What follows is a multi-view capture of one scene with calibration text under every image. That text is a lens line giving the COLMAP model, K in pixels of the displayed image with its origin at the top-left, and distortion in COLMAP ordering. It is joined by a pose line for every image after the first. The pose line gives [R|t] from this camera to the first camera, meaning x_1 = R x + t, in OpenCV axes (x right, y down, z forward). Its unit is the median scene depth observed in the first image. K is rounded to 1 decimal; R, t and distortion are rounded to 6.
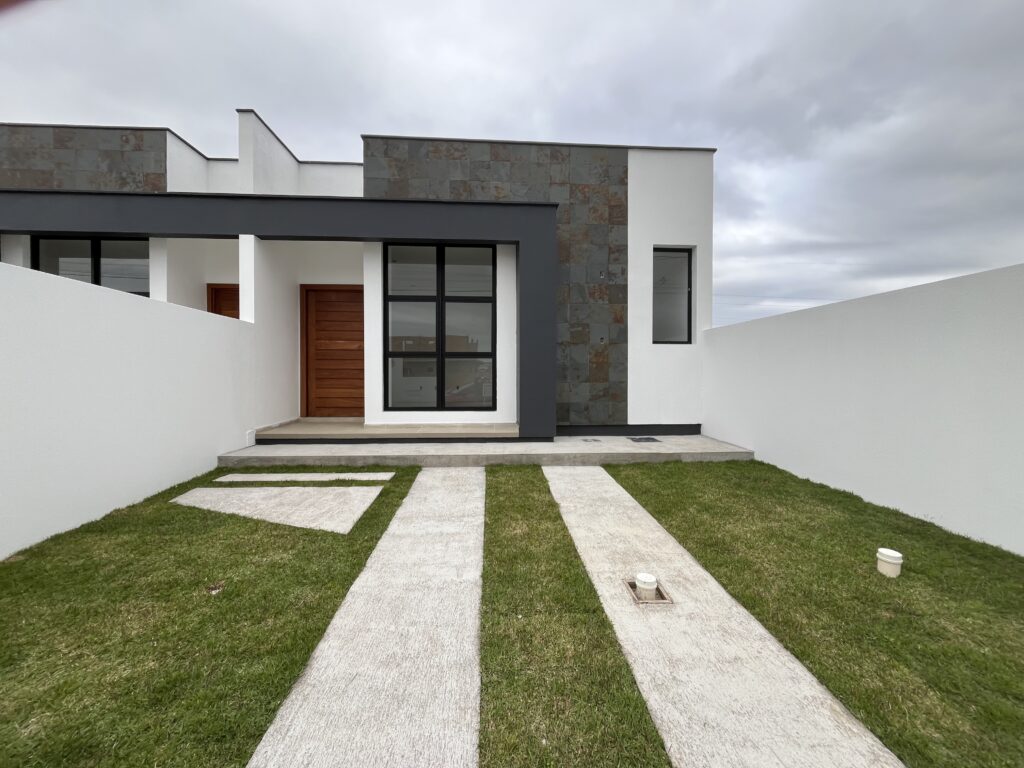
lens RADIAL K [[414.3, 0, 513.1], [0, 414.3, 381.9], [0, 0, 1]] dist [-0.001504, -0.000753]
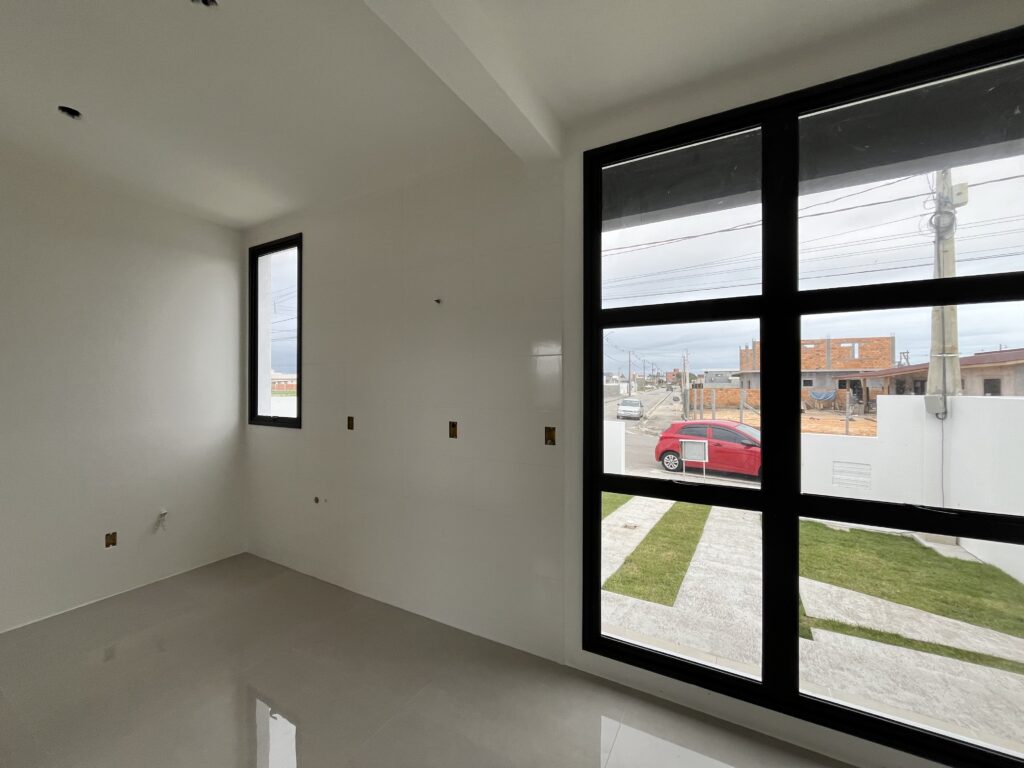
lens RADIAL K [[414.3, 0, 511.0], [0, 414.3, 385.4], [0, 0, 1]] dist [-0.001504, -0.000753]
pose [[-0.838546, -0.000813, 0.544830, -0.393308], [0.002265, 0.999985, 0.004979, -0.333974], [-0.544826, 0.005409, -0.838532, 3.037266]]
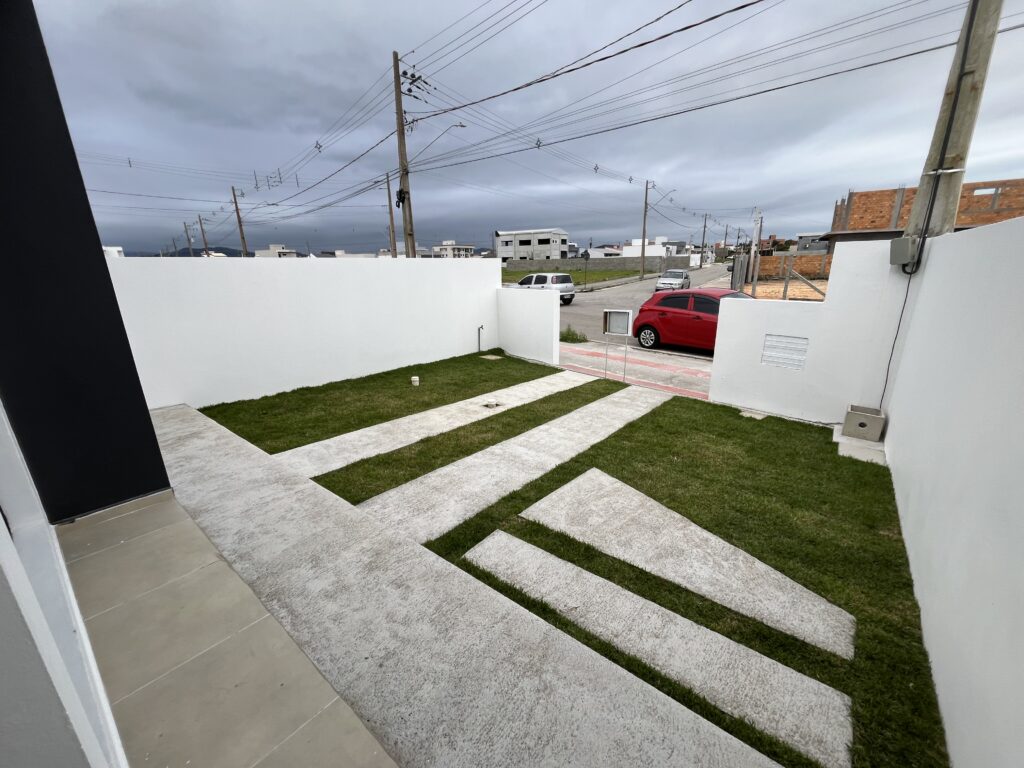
lens RADIAL K [[414.3, 0, 510.1], [0, 414.3, 386.9], [0, 0, 1]] dist [-0.001504, -0.000753]
pose [[-0.737851, -0.177108, 0.651313, -1.062663], [0.027937, 0.956120, 0.291641, -0.228942], [-0.674385, 0.233384, -0.700526, 2.152505]]
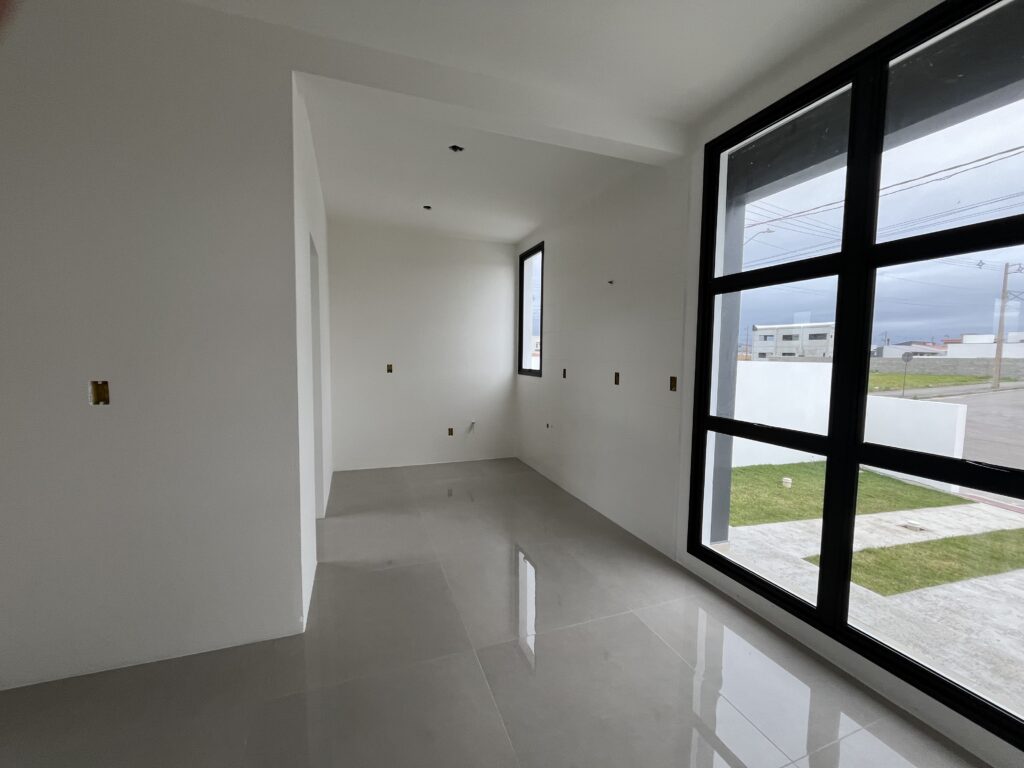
lens RADIAL K [[414.3, 0, 509.0], [0, 414.3, 386.6], [0, 0, 1]] dist [-0.001504, -0.000753]
pose [[-0.282780, -0.076827, 0.956103, -0.879822], [-0.005208, 0.996895, 0.078565, -0.302476], [-0.959171, 0.017237, -0.282302, 2.993943]]
